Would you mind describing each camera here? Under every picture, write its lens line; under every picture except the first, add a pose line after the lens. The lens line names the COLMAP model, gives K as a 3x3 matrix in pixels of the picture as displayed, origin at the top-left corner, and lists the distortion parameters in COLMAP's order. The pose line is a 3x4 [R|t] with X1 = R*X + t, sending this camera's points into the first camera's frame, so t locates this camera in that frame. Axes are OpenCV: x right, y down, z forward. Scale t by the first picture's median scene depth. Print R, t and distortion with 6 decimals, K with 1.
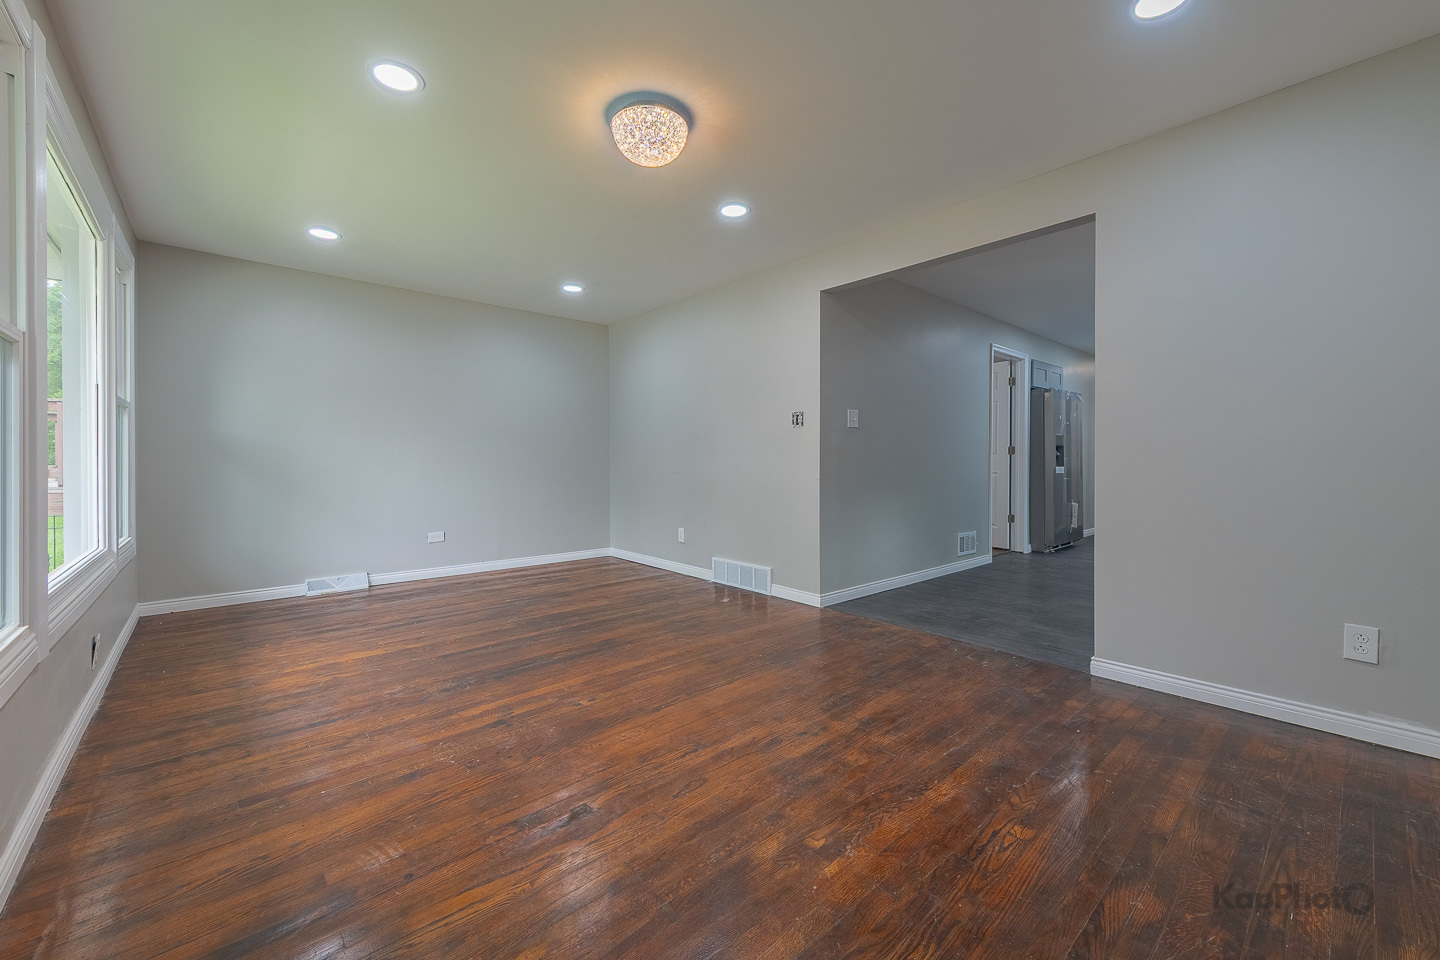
lens RADIAL K [[562.8, 0, 720.7], [0, 562.8, 476.7], [0, 0, 1]] dist [0.012474, -0.004581]
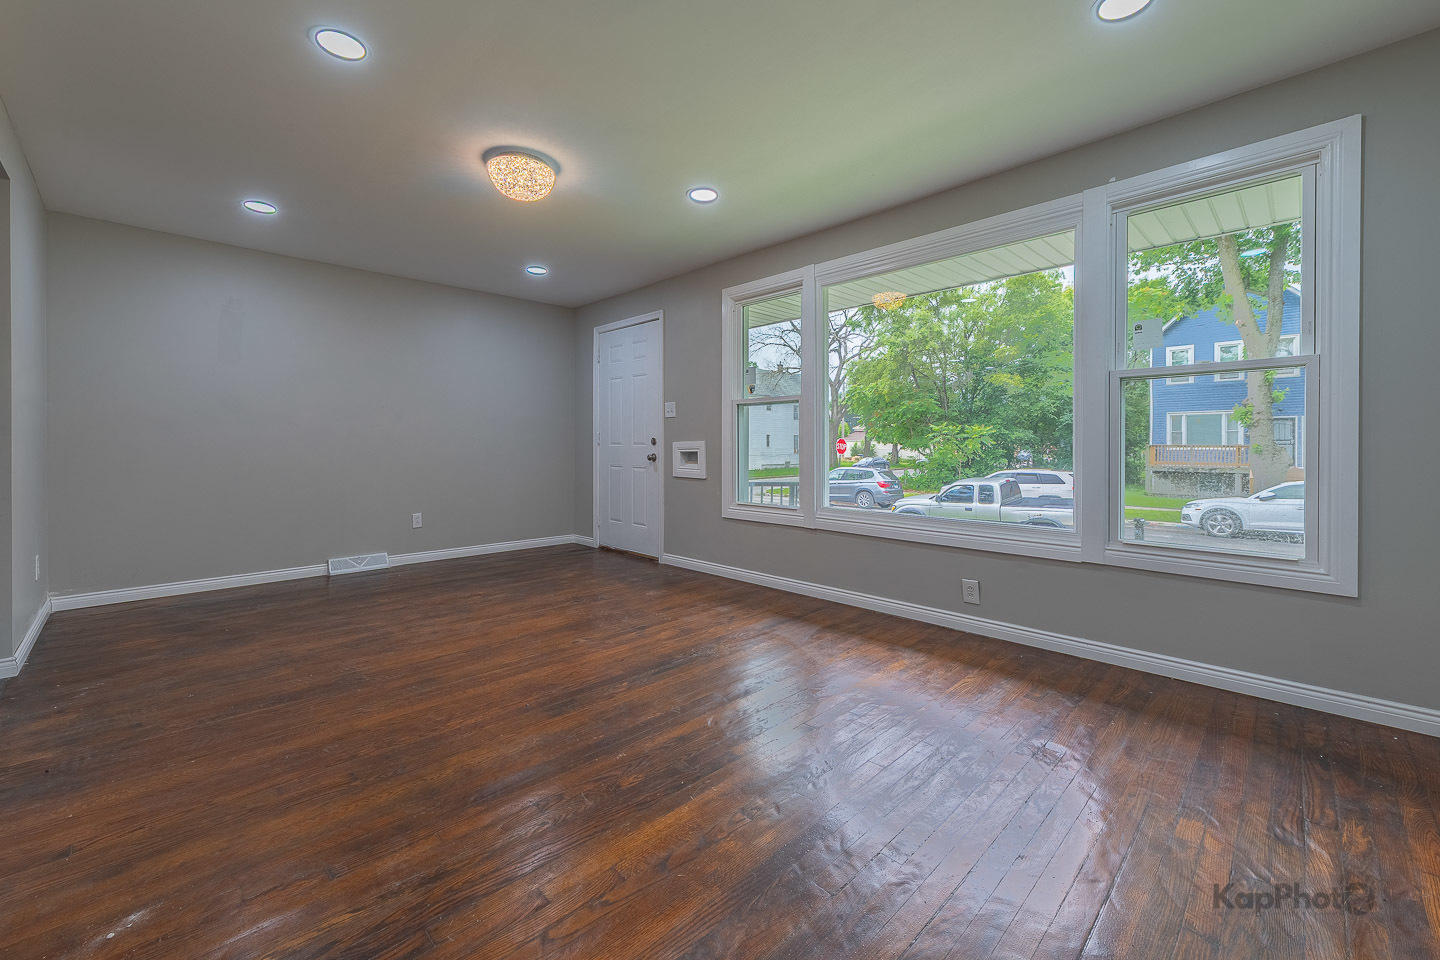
lens RADIAL K [[562.8, 0, 720.7], [0, 562.8, 476.7], [0, 0, 1]] dist [0.012474, -0.004581]
pose [[-0.998253, 0.003191, -0.059002, -0.439041], [-0.001757, 0.996496, 0.083623, -0.046996], [0.059062, 0.083581, -0.994749, 2.049897]]
